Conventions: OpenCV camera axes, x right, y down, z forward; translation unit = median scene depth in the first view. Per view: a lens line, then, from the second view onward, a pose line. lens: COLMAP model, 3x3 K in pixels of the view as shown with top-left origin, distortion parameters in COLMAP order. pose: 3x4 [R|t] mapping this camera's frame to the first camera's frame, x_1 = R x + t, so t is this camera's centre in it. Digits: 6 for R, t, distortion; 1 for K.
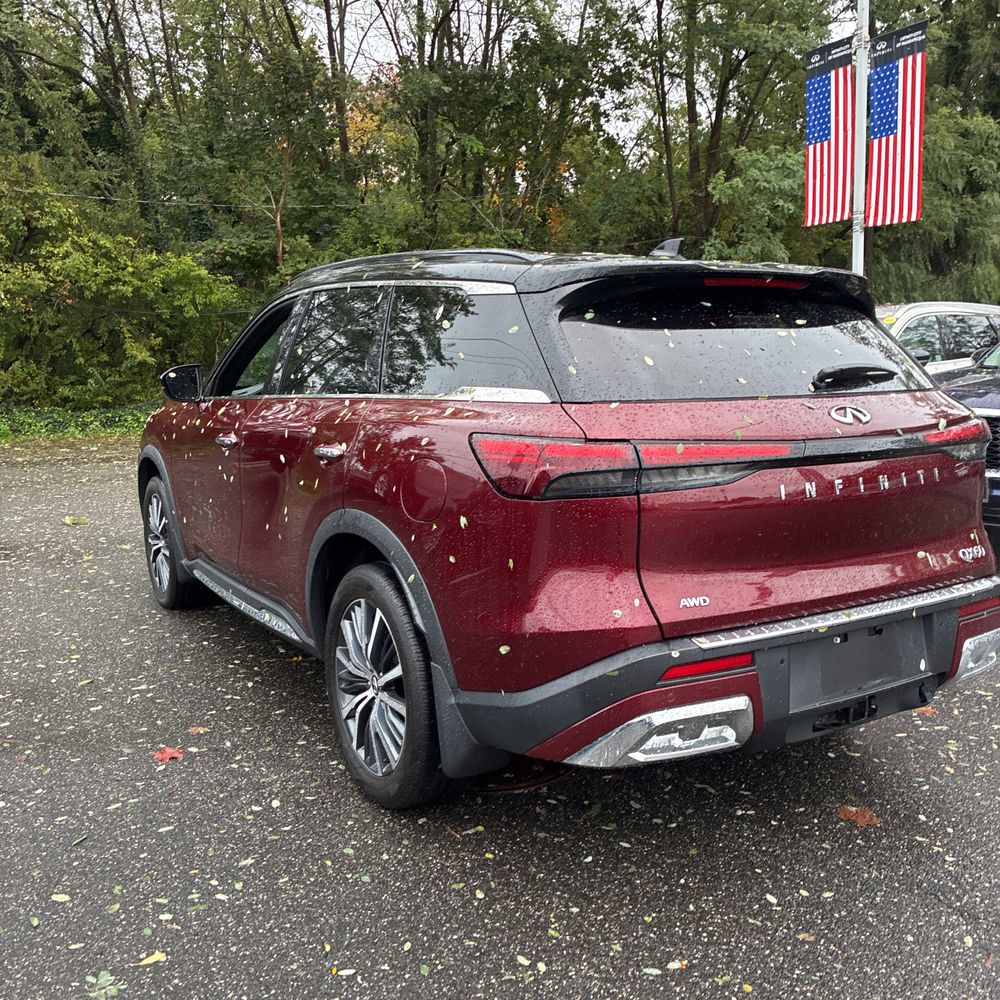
lens RADIAL K [[1053.7, 0, 509.3], [0, 1053.7, 496.0], [0, 0, 1]] dist [0.049654, -0.006093]
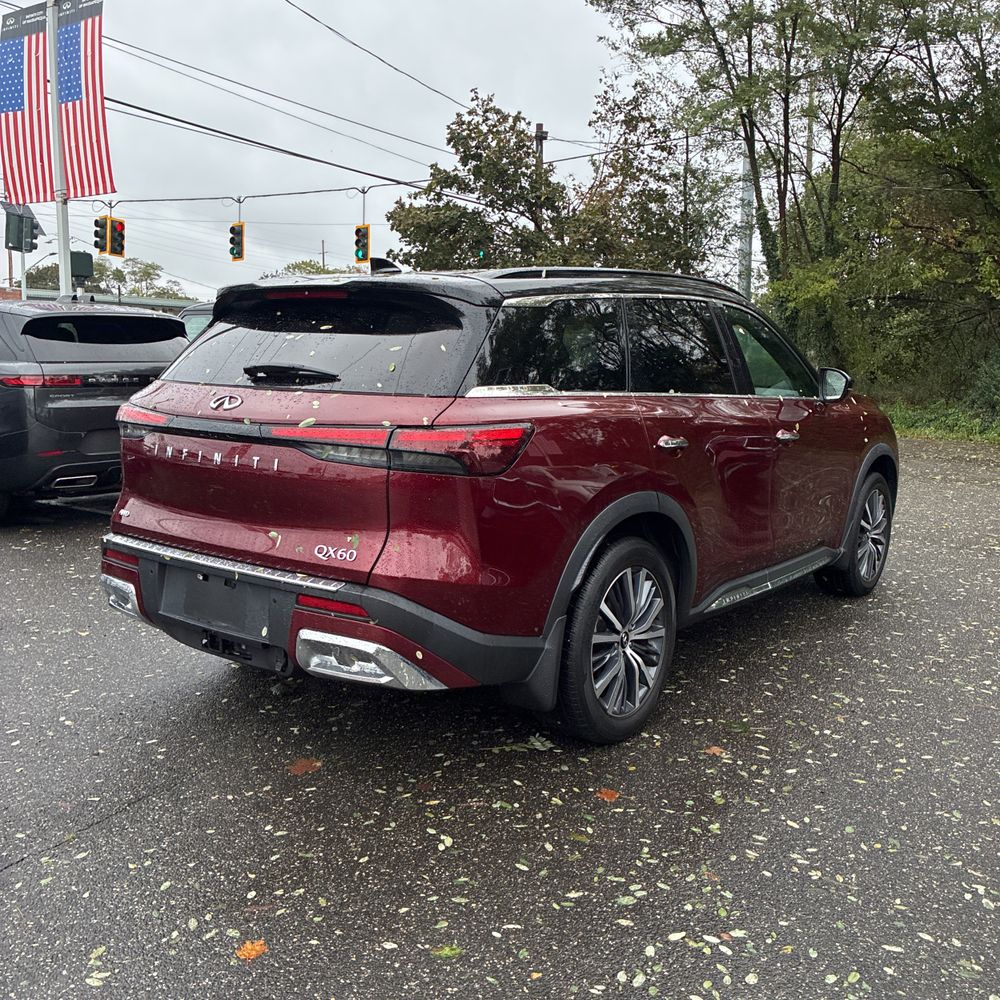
lens RADIAL K [[1059.2, 0, 470.4], [0, 1059.2, 485.9], [0, 0, 1]] dist [0.017996, 0.026830]
pose [[0.325347, 0.141681, -0.934920, 1.508915], [-0.151148, 0.983791, 0.096489, -0.136579], [0.933436, 0.109919, 0.341488, 0.810366]]
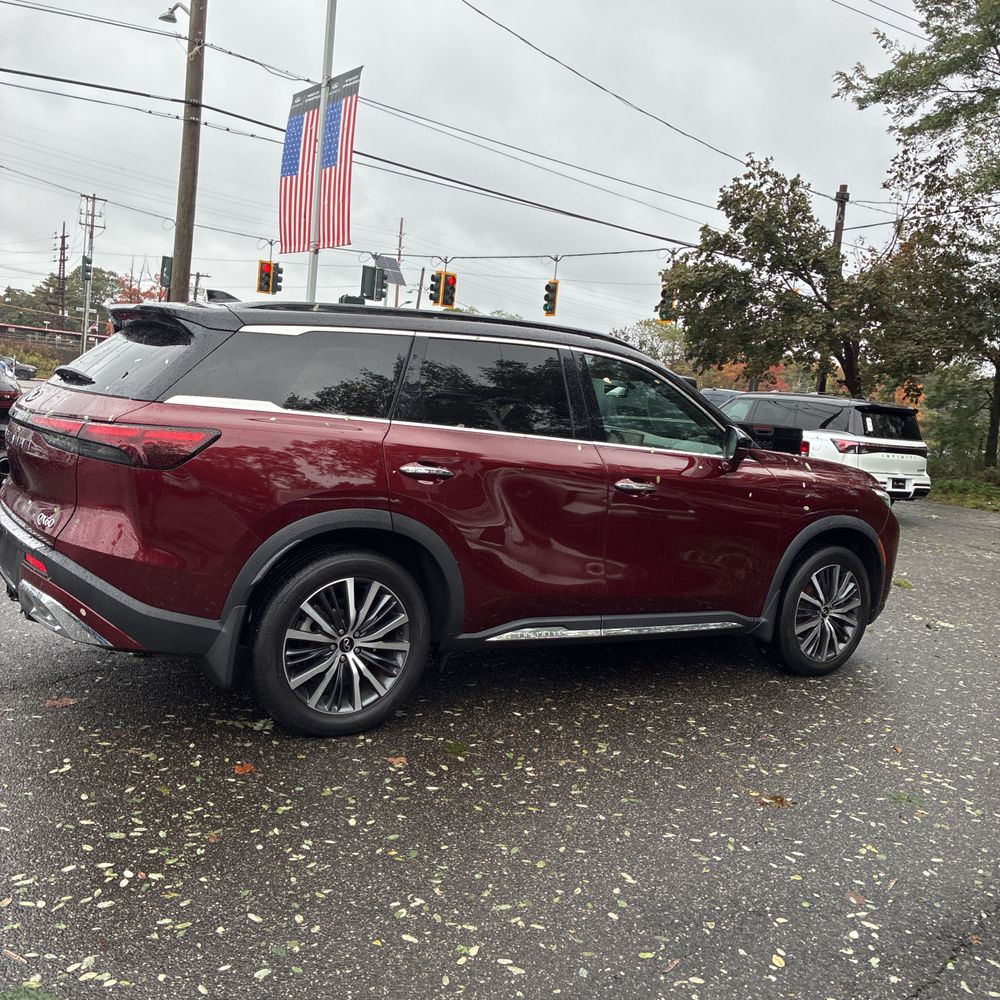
lens RADIAL K [[1046.3, 0, 483.6], [0, 1046.3, 496.1], [0, 0, 1]] dist [0.037684, -0.048170]
pose [[-0.021748, 0.115534, -0.993065, 1.740087], [-0.224328, 0.967409, 0.117462, -0.249183], [0.974271, 0.225327, 0.004878, 1.573095]]
